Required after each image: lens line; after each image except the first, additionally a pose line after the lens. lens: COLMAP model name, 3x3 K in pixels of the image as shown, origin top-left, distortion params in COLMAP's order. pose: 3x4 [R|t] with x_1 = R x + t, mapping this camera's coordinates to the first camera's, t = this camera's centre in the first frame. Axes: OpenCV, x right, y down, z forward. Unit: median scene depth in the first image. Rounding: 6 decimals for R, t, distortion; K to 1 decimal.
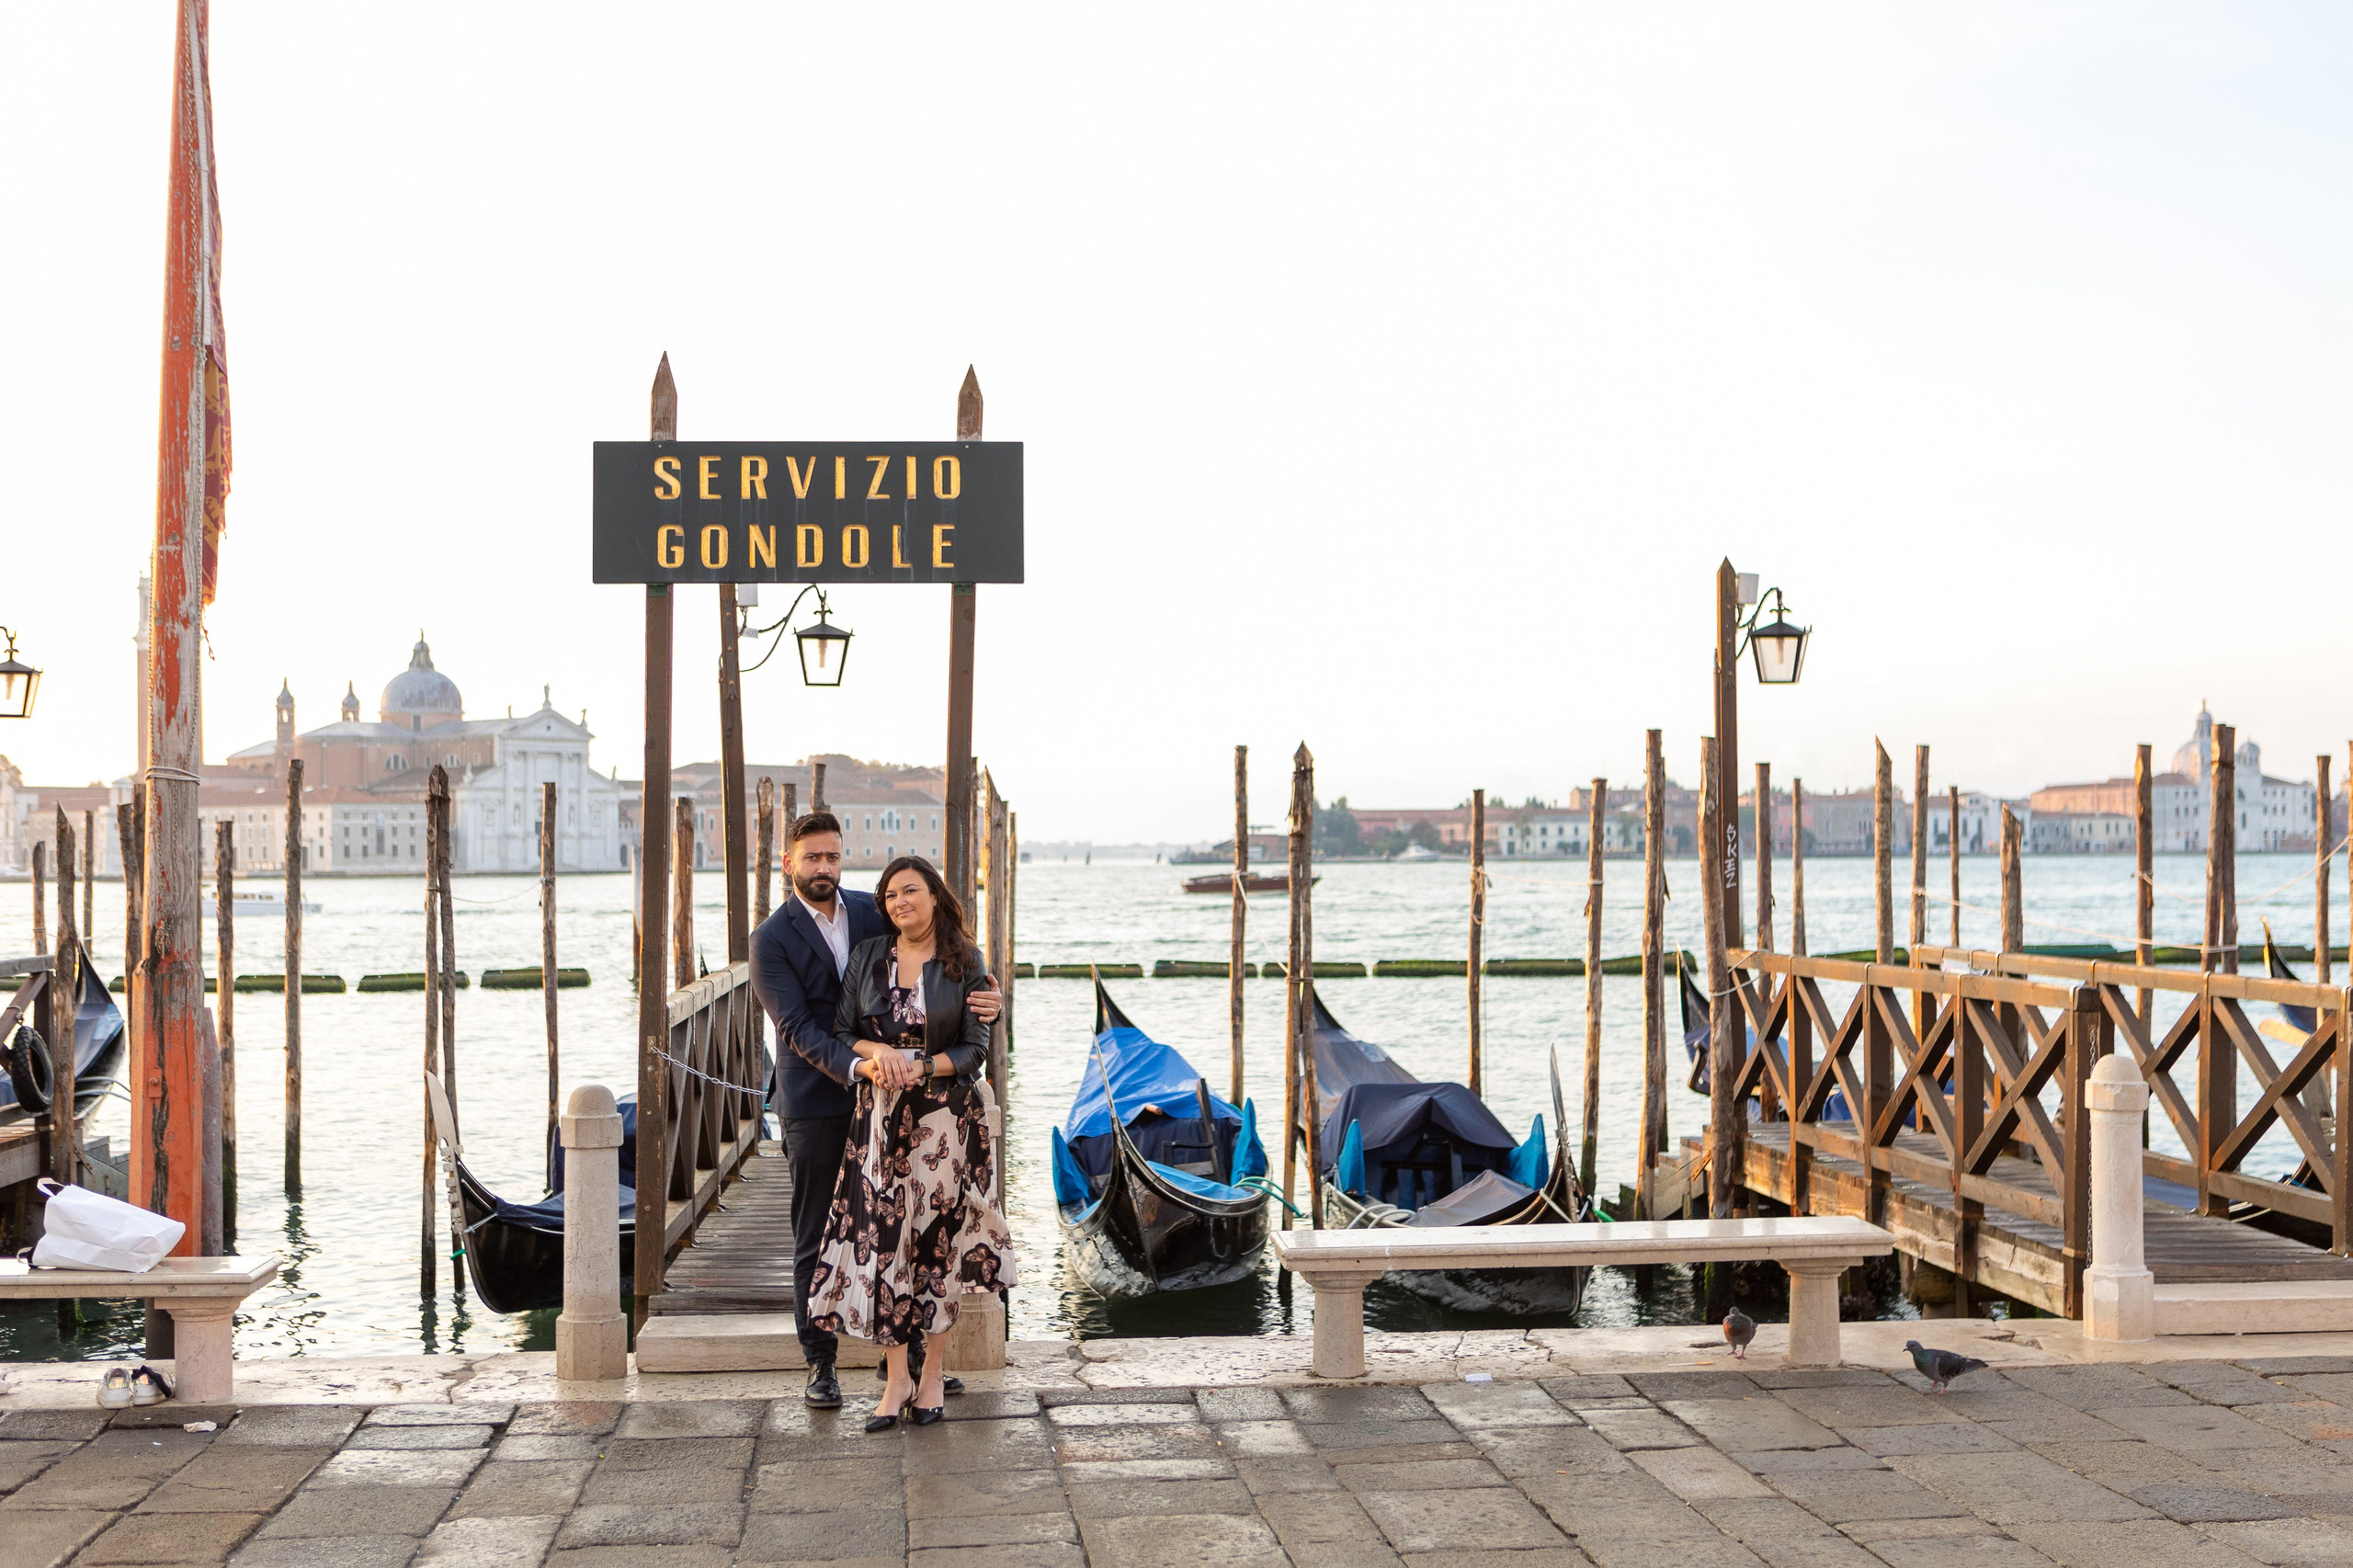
lens RADIAL K [[2646.6, 0, 1176.5], [0, 2646.6, 784.0], [0, 0, 1]] dist [-0.023269, -0.011121]
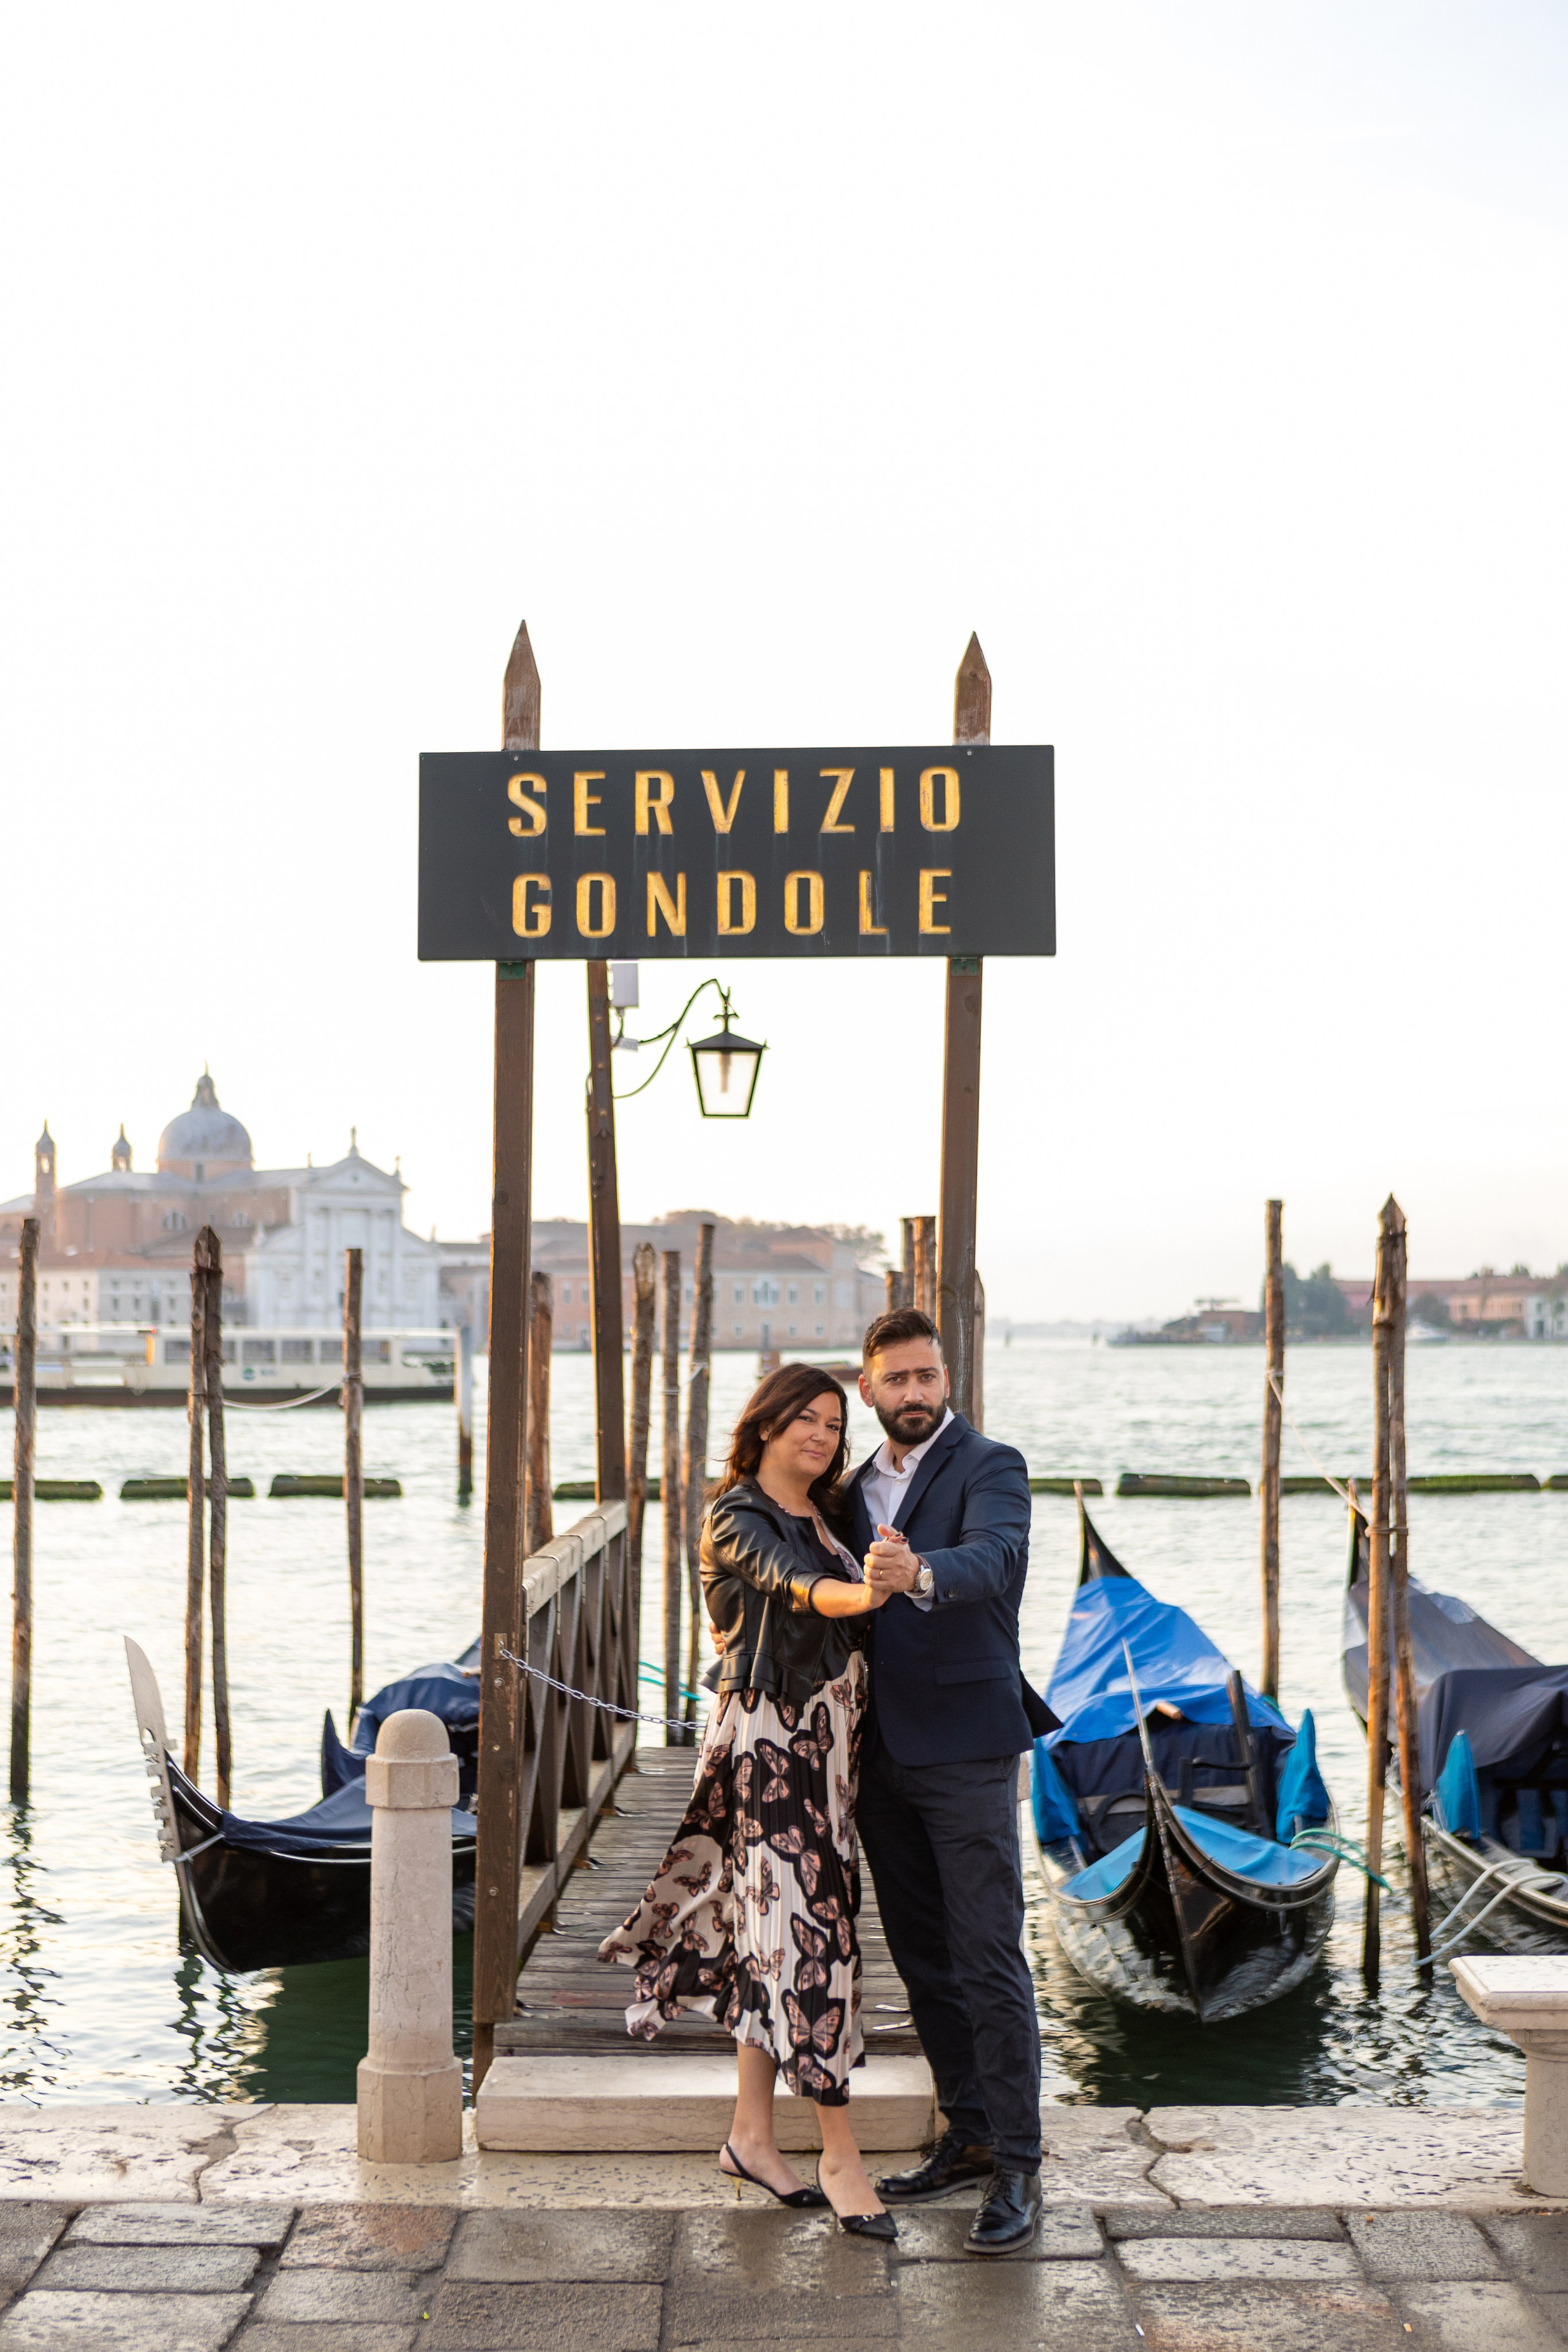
lens RADIAL K [[3231.0, 0, 773.2], [0, 3231.0, 1136.8], [0, 0, 1]] dist [0.012615, 0.001737]
pose [[0.994535, -0.002455, -0.104377, -0.043746], [-0.001084, 0.999427, -0.033838, -0.002878], [0.104400, 0.033766, 0.993962, 0.187022]]
